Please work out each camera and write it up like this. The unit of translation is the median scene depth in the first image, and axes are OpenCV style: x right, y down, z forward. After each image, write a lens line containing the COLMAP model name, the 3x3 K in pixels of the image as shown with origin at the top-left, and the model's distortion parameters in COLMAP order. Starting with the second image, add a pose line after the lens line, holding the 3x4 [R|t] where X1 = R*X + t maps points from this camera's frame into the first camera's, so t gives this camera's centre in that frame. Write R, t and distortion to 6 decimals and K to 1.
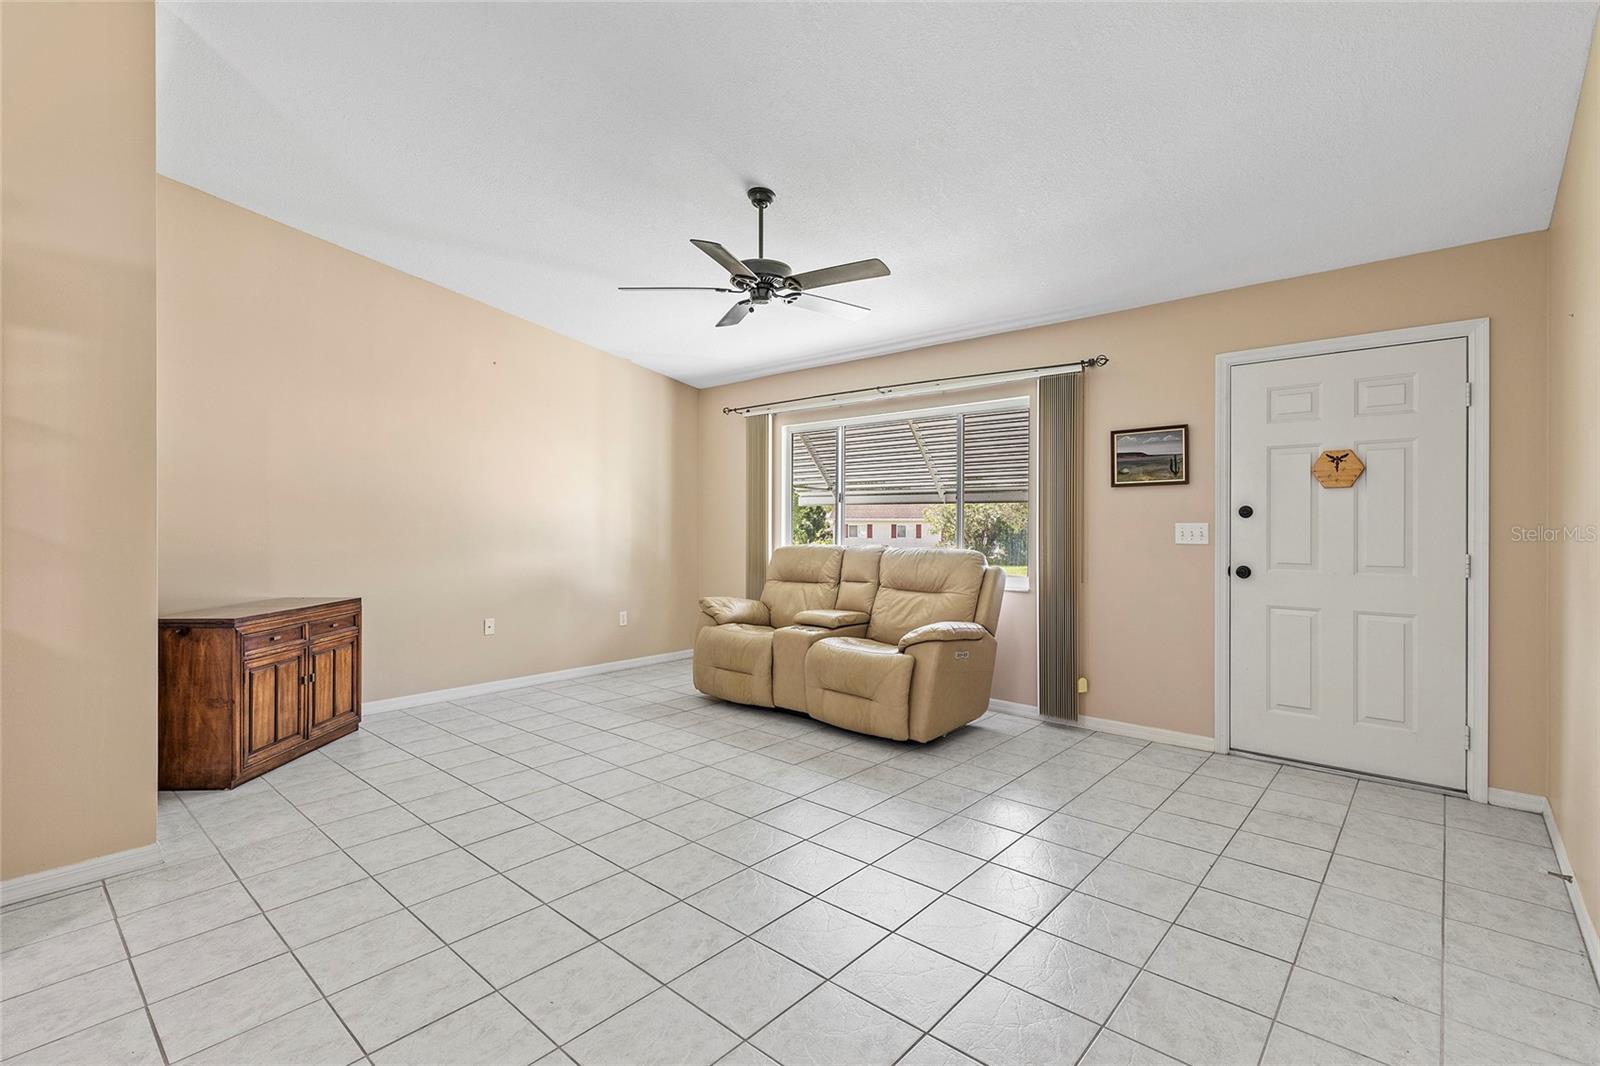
lens RADIAL K [[727.2, 0, 795.0], [0, 727.2, 526.2], [0, 0, 1]] dist [0.009497, -0.002442]
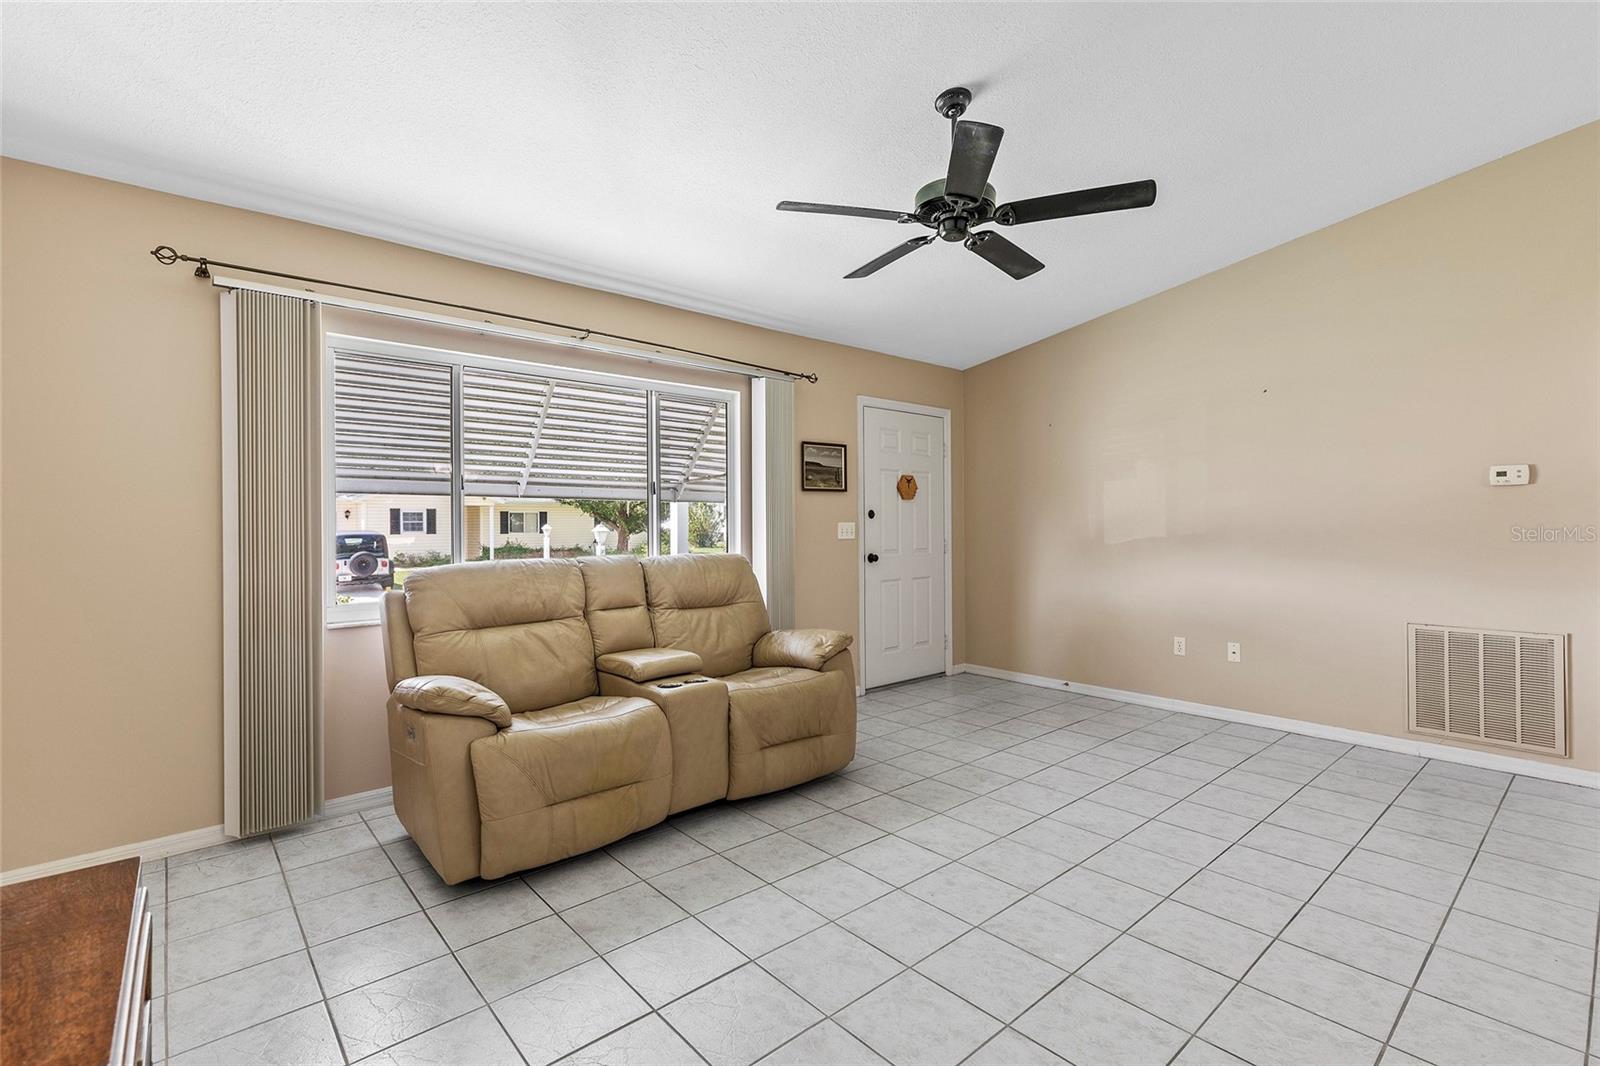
lens RADIAL K [[727.2, 0, 796.8], [0, 727.2, 526.1], [0, 0, 1]] dist [0.009497, -0.002442]
pose [[0.121445, -0.004824, 0.992586, -0.718351], [0.008463, 0.999957, 0.003824, -0.003714], [-0.992562, 0.007936, 0.121481, 0.919026]]
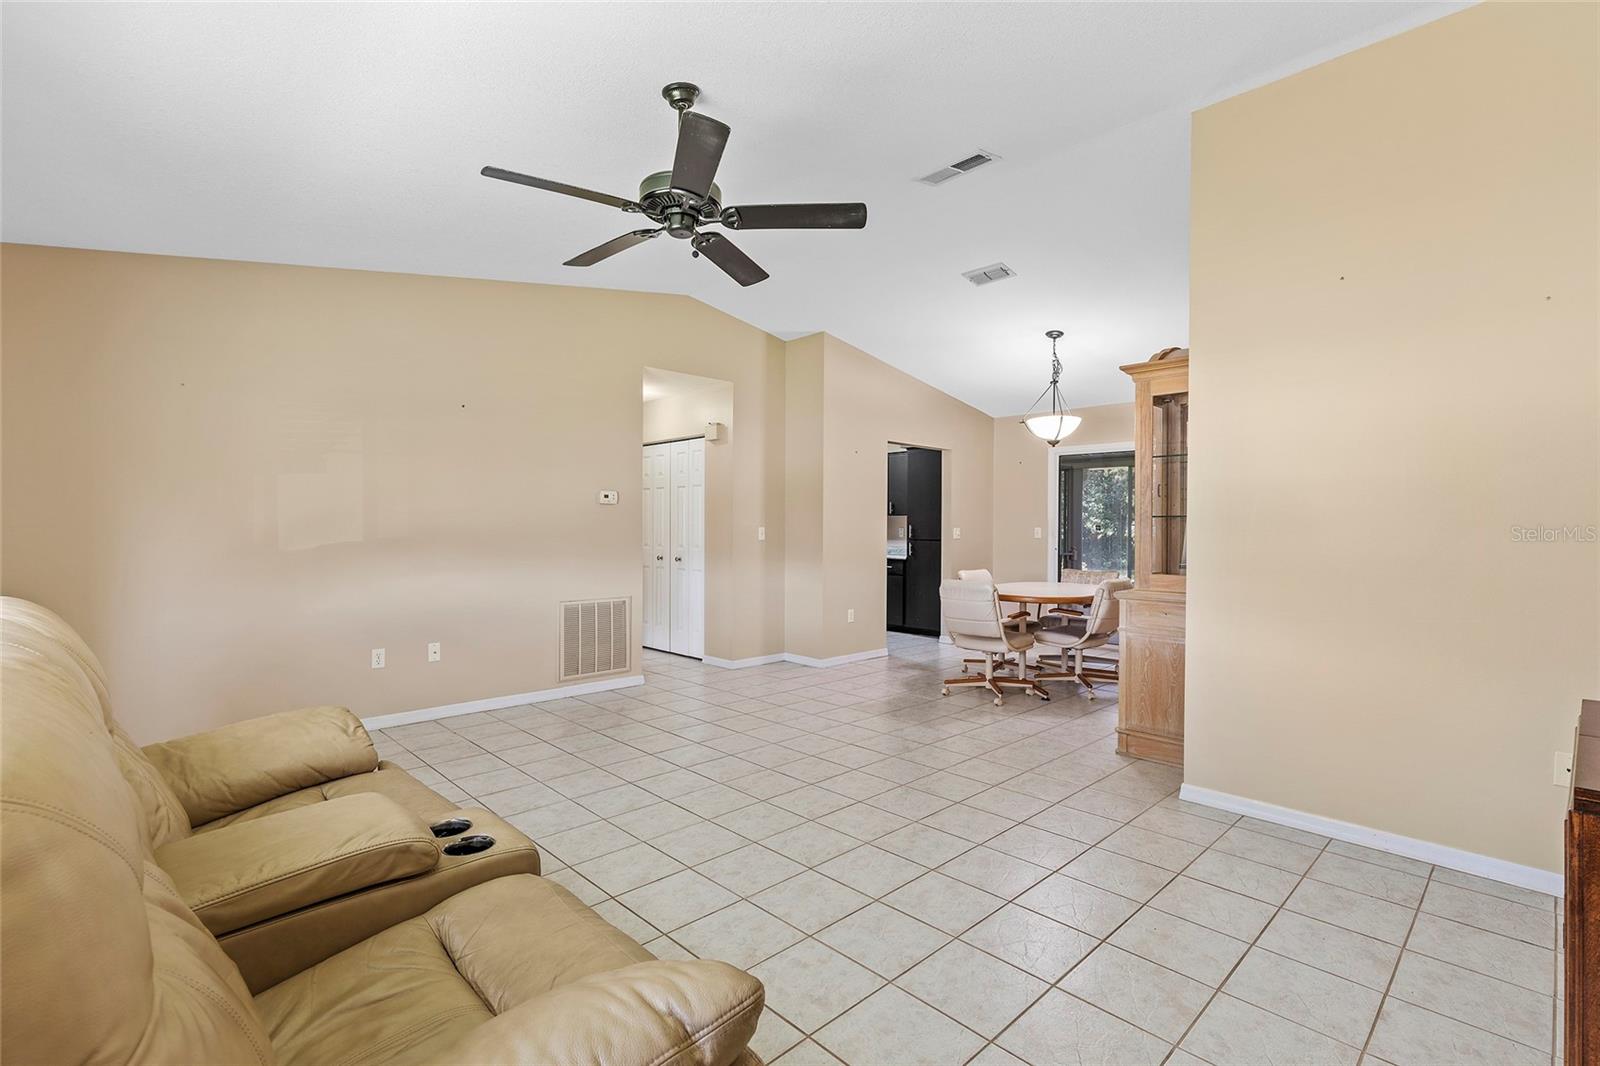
lens RADIAL K [[727.2, 0, 806.1], [0, 727.2, 533.8], [0, 0, 1]] dist [0.009497, -0.002442]
pose [[-0.997926, -0.006941, 0.063992, -0.195033], [-0.006292, 0.999927, 0.010338, -0.003624], [-0.064059, 0.009914, -0.997897, 1.498010]]
